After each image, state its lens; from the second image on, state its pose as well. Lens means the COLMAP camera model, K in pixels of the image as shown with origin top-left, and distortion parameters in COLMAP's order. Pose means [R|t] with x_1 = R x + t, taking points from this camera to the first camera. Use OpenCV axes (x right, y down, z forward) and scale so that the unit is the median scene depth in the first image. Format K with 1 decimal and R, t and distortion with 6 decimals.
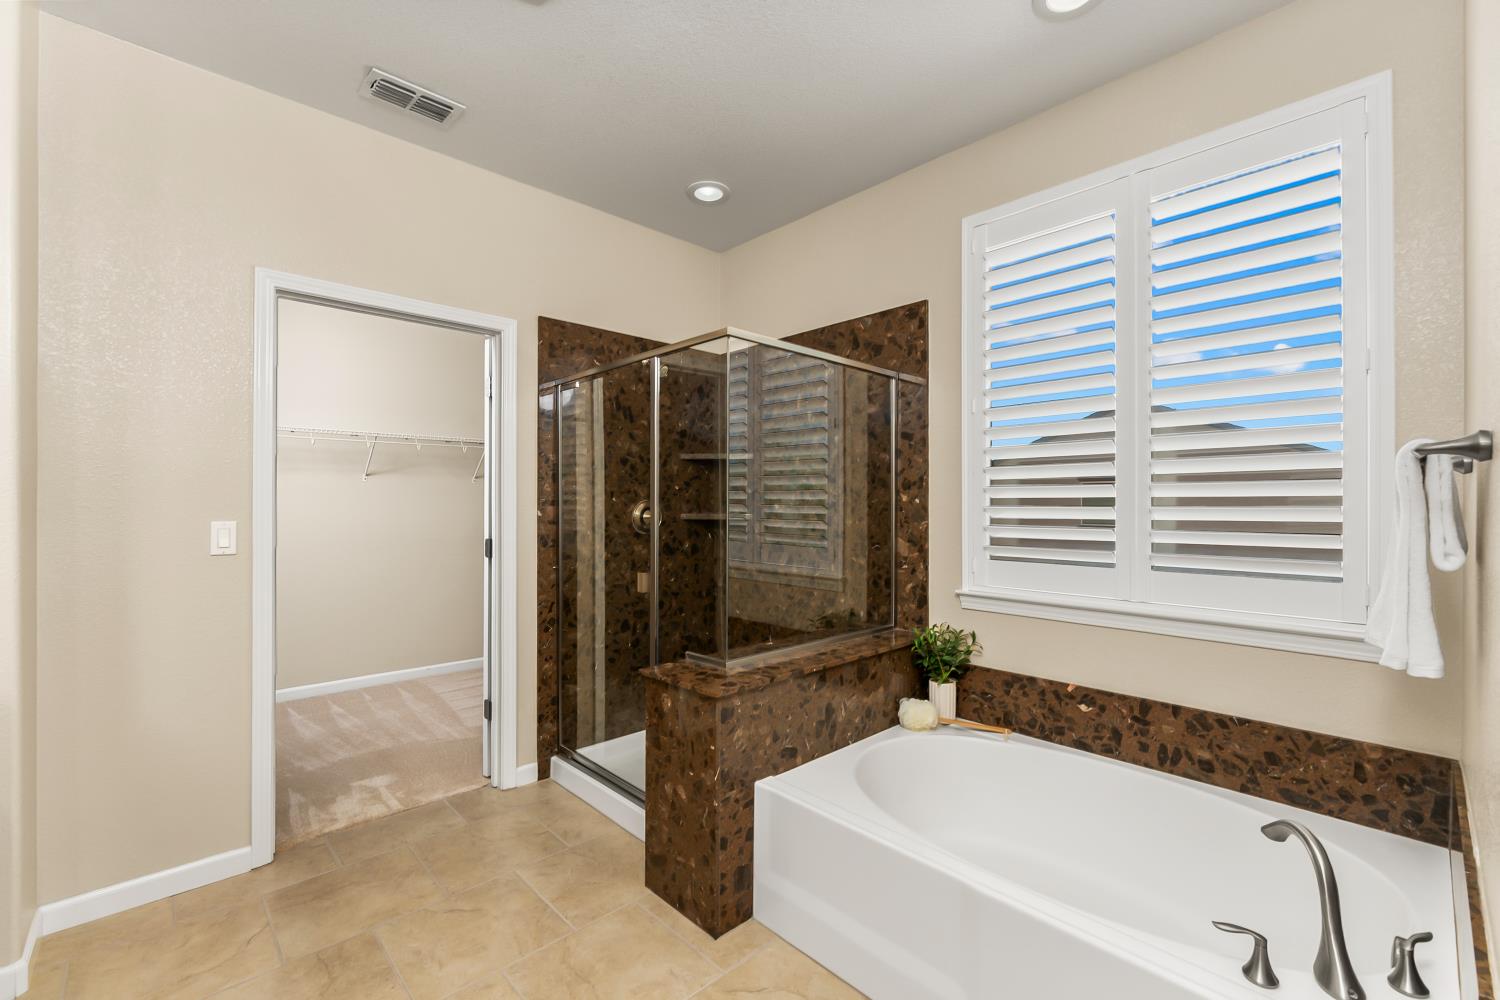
lens RADIAL K [[635.7, 0, 750.0], [0, 635.7, 500.0], [0, 0, 1]] dist [0.031524, 0.000021]
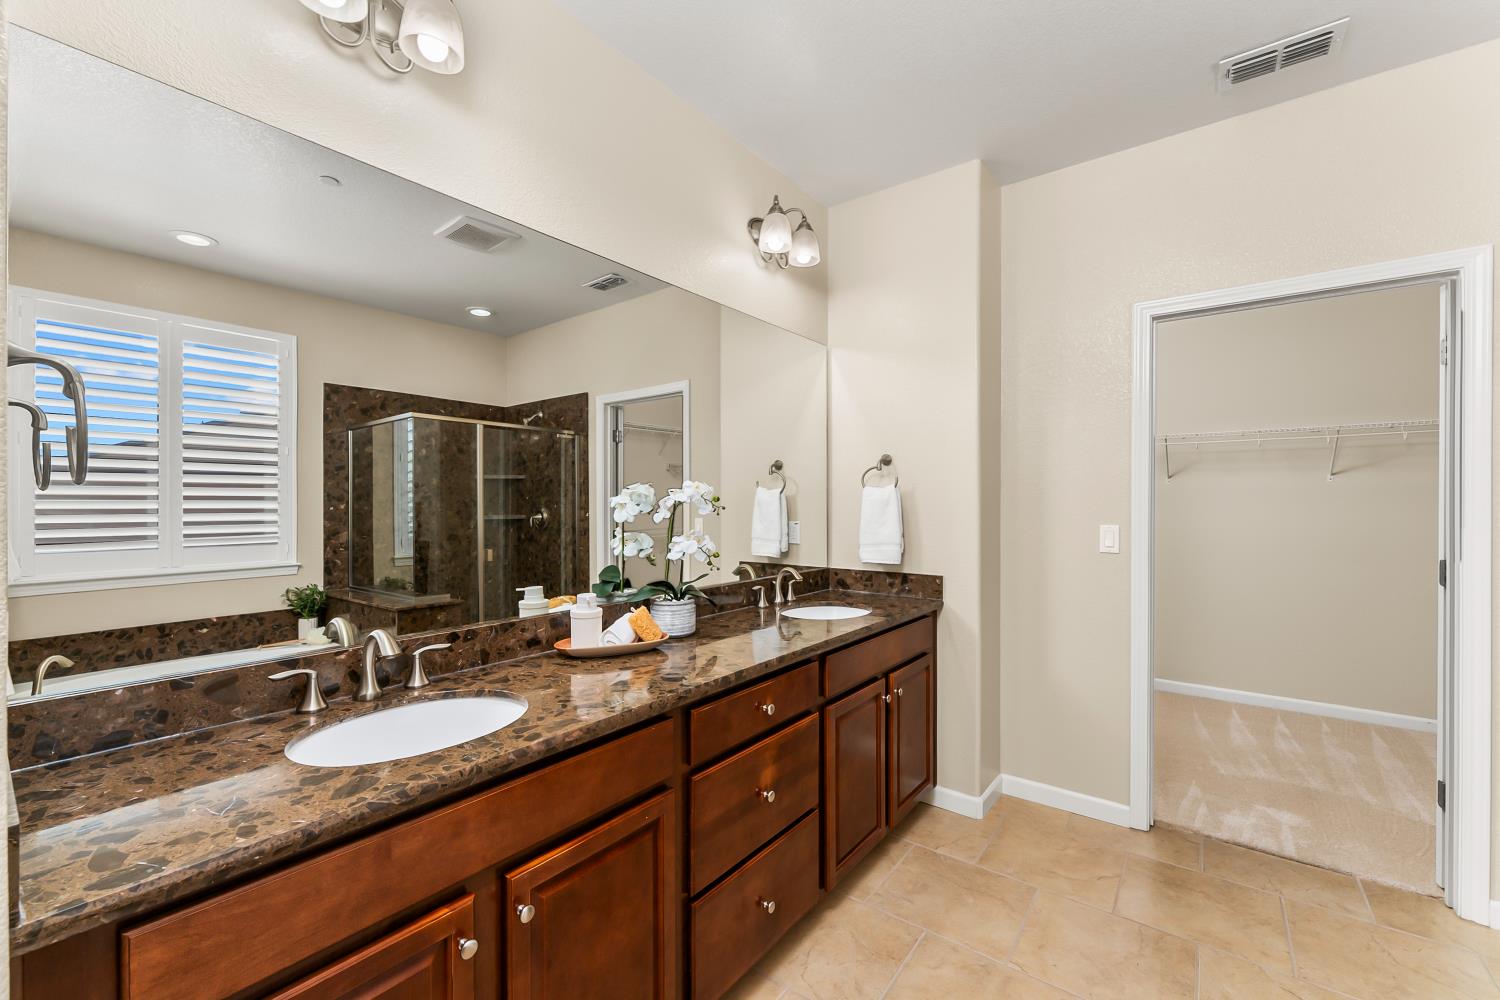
lens RADIAL K [[611.3, 0, 750.0], [0, 611.3, 500.0], [0, 0, 1]] dist [-0.002487, -0.000357]
pose [[0.170020, -0.011415, -0.985375, 0.172590], [0.004501, 0.999931, -0.010807, -0.003720], [0.985430, -0.002597, 0.170059, 0.139271]]
